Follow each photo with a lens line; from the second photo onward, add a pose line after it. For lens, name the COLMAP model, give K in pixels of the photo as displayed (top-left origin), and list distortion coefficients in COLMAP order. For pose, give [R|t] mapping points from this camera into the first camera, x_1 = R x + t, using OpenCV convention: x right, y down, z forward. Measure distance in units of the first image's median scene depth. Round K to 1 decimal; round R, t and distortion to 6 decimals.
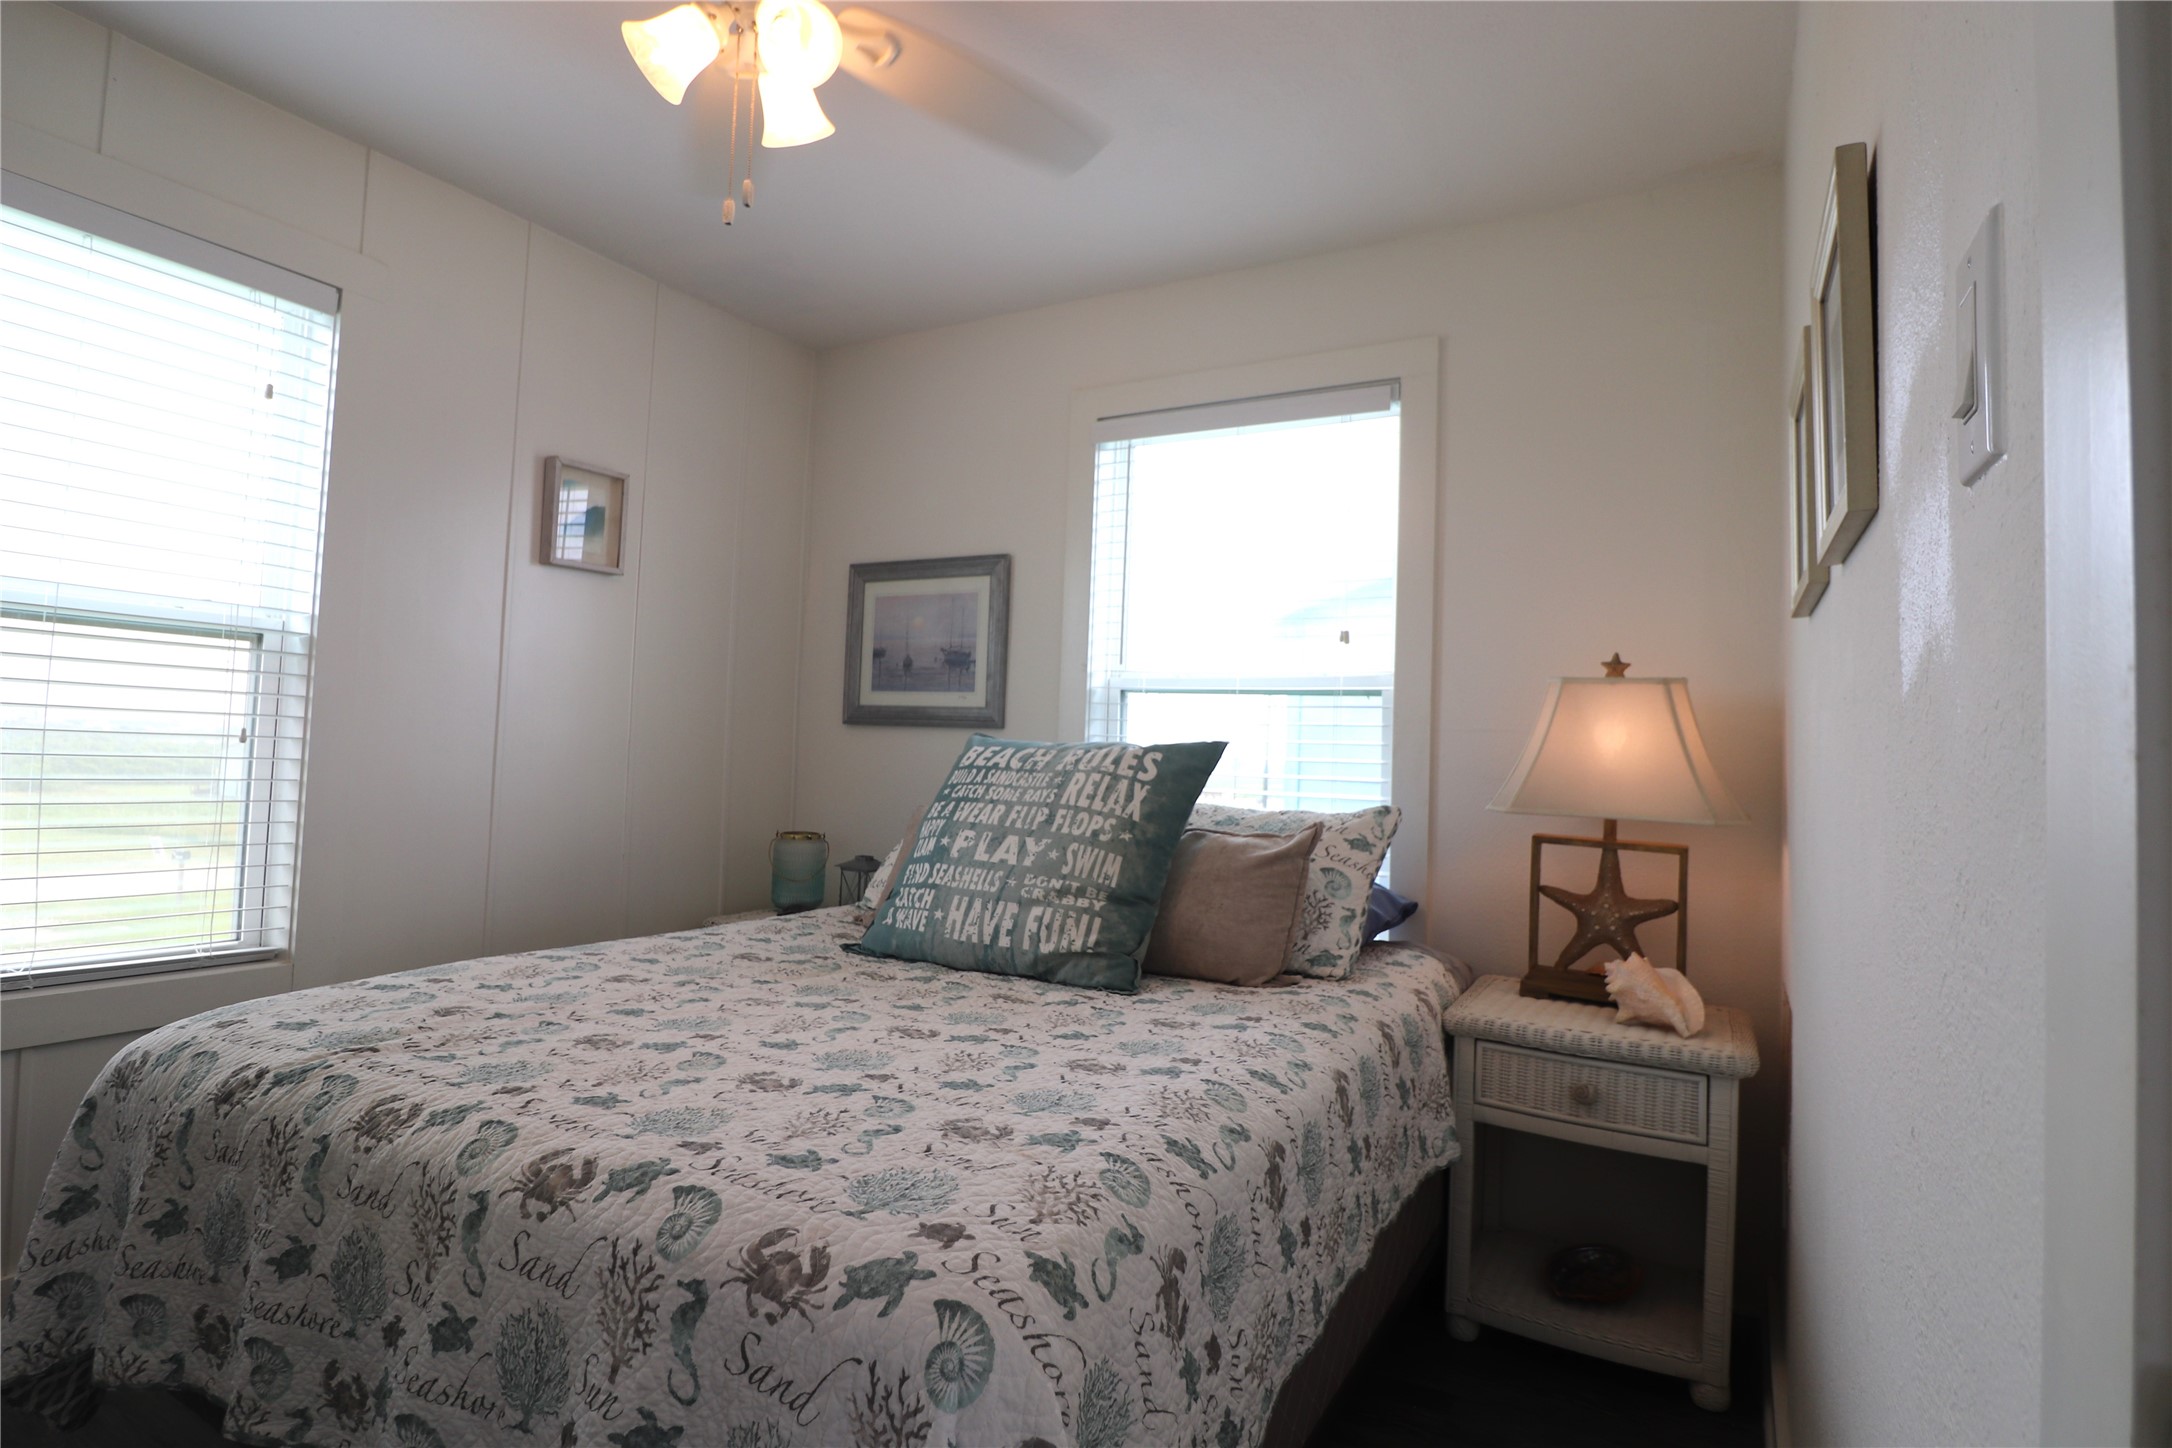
lens RADIAL K [[1111.8, 0, 1086.2], [0, 1111.8, 713.5], [0, 0, 1]] dist [-0.002535, -0.008748]
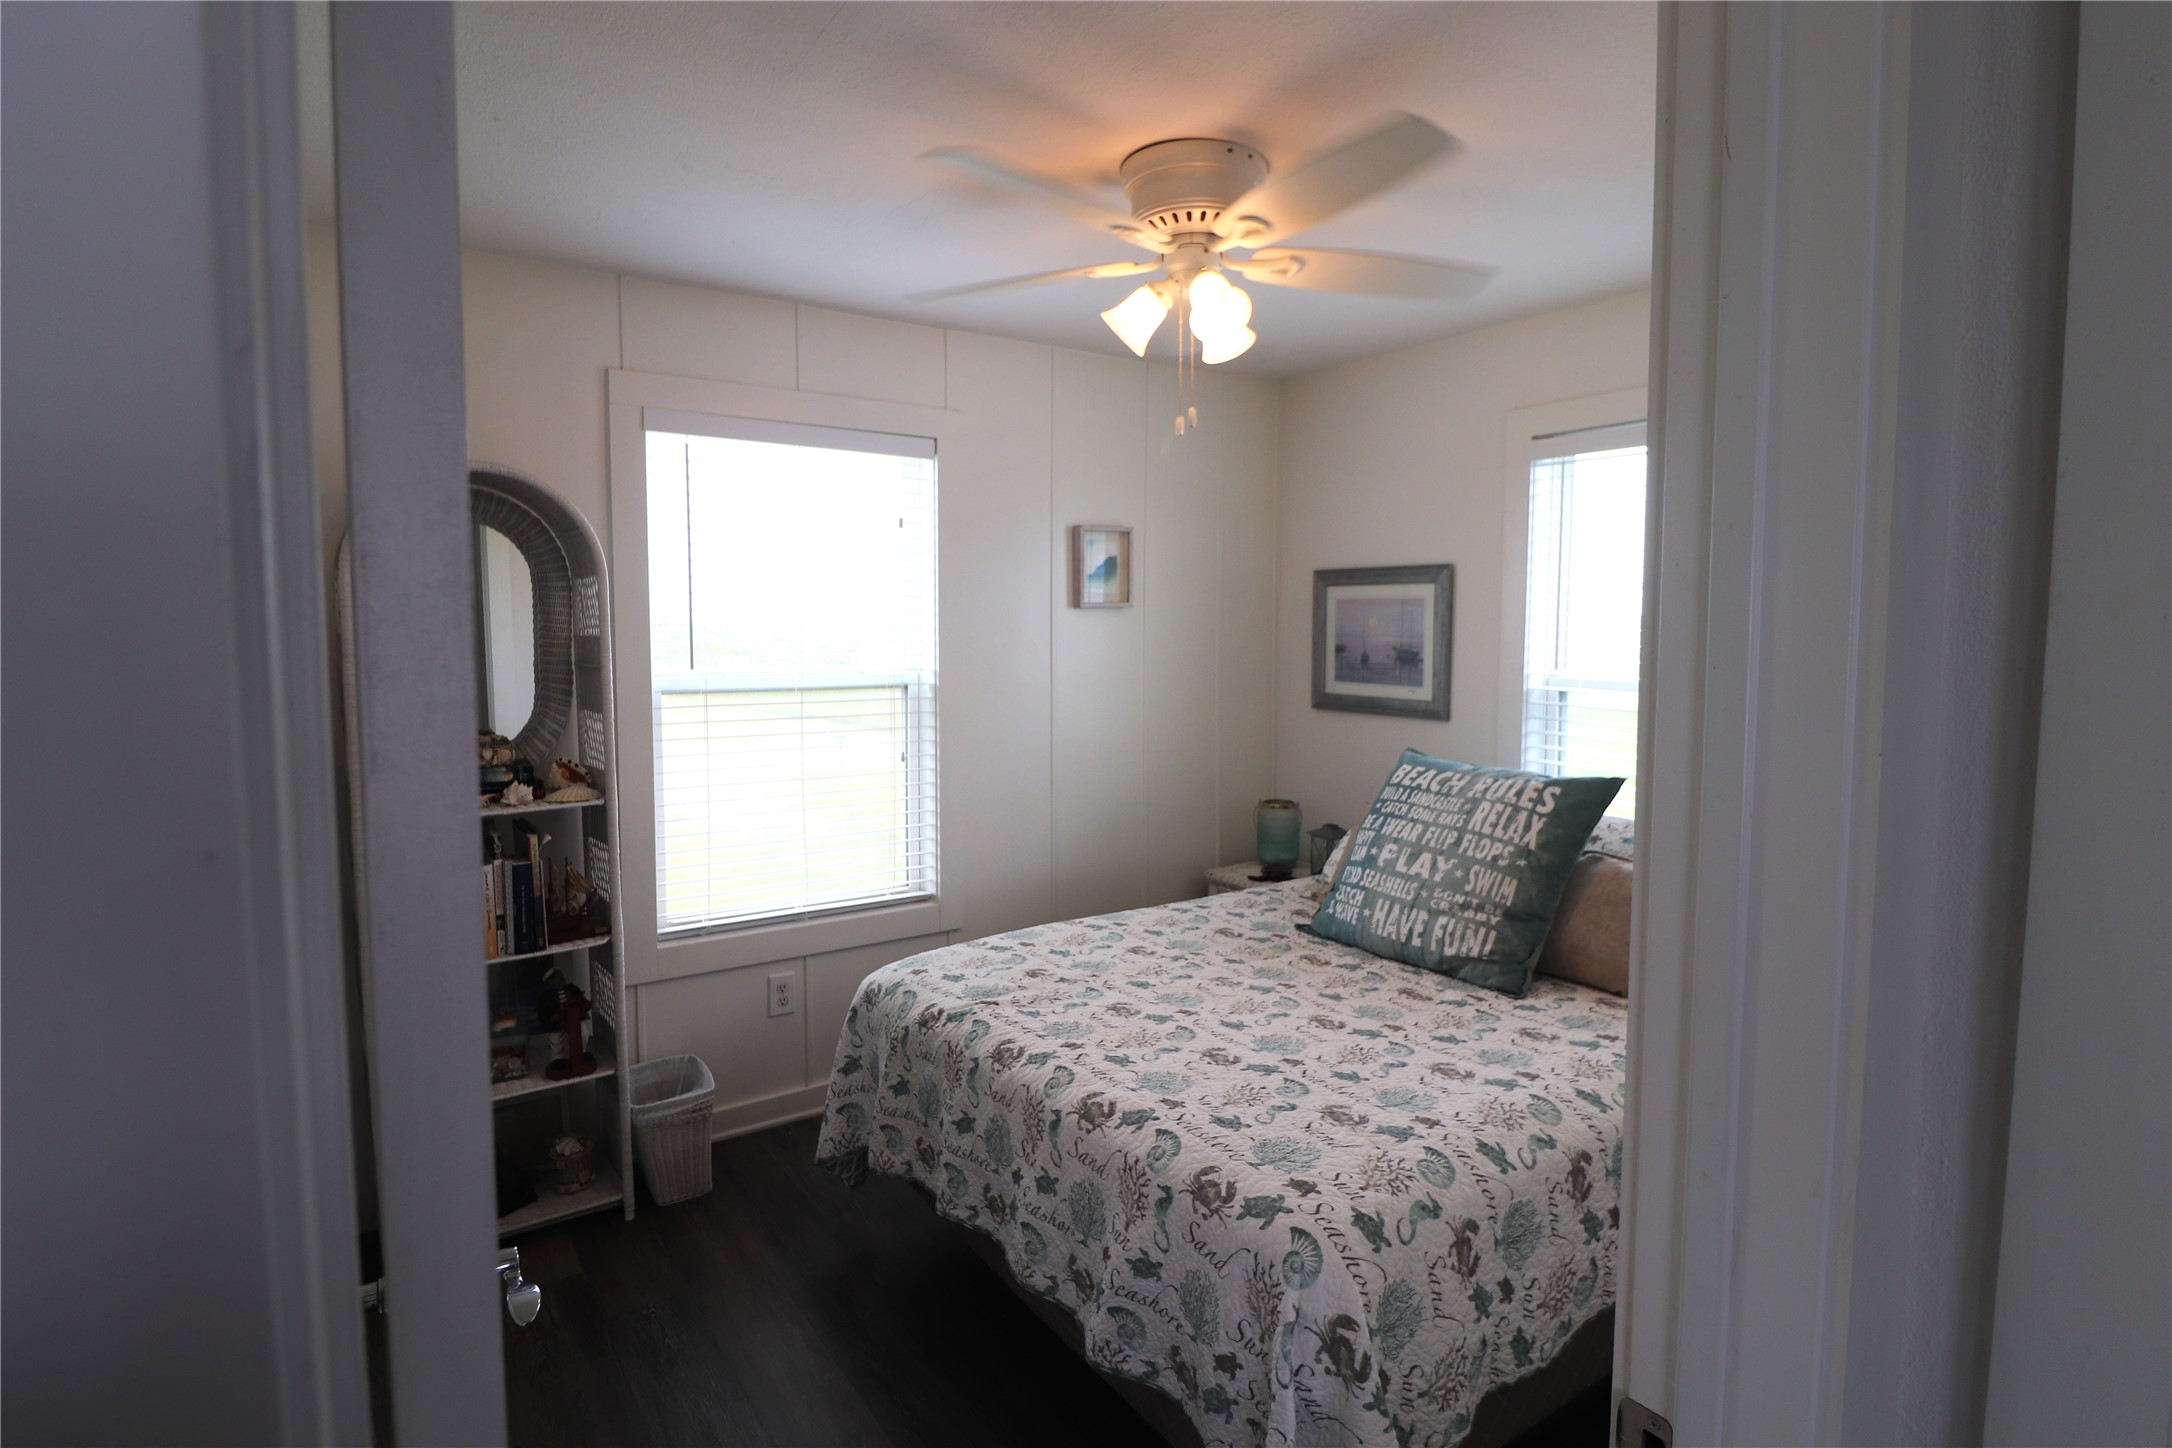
lens RADIAL K [[1111.8, 0, 1086.2], [0, 1111.8, 708.9], [0, 0, 1]] dist [-0.002535, -0.008748]
pose [[0.896405, -0.002746, -0.443228, 0.213135], [0.050891, 0.994005, 0.096766, -0.282344], [0.440305, -0.109298, 0.891171, -0.368851]]
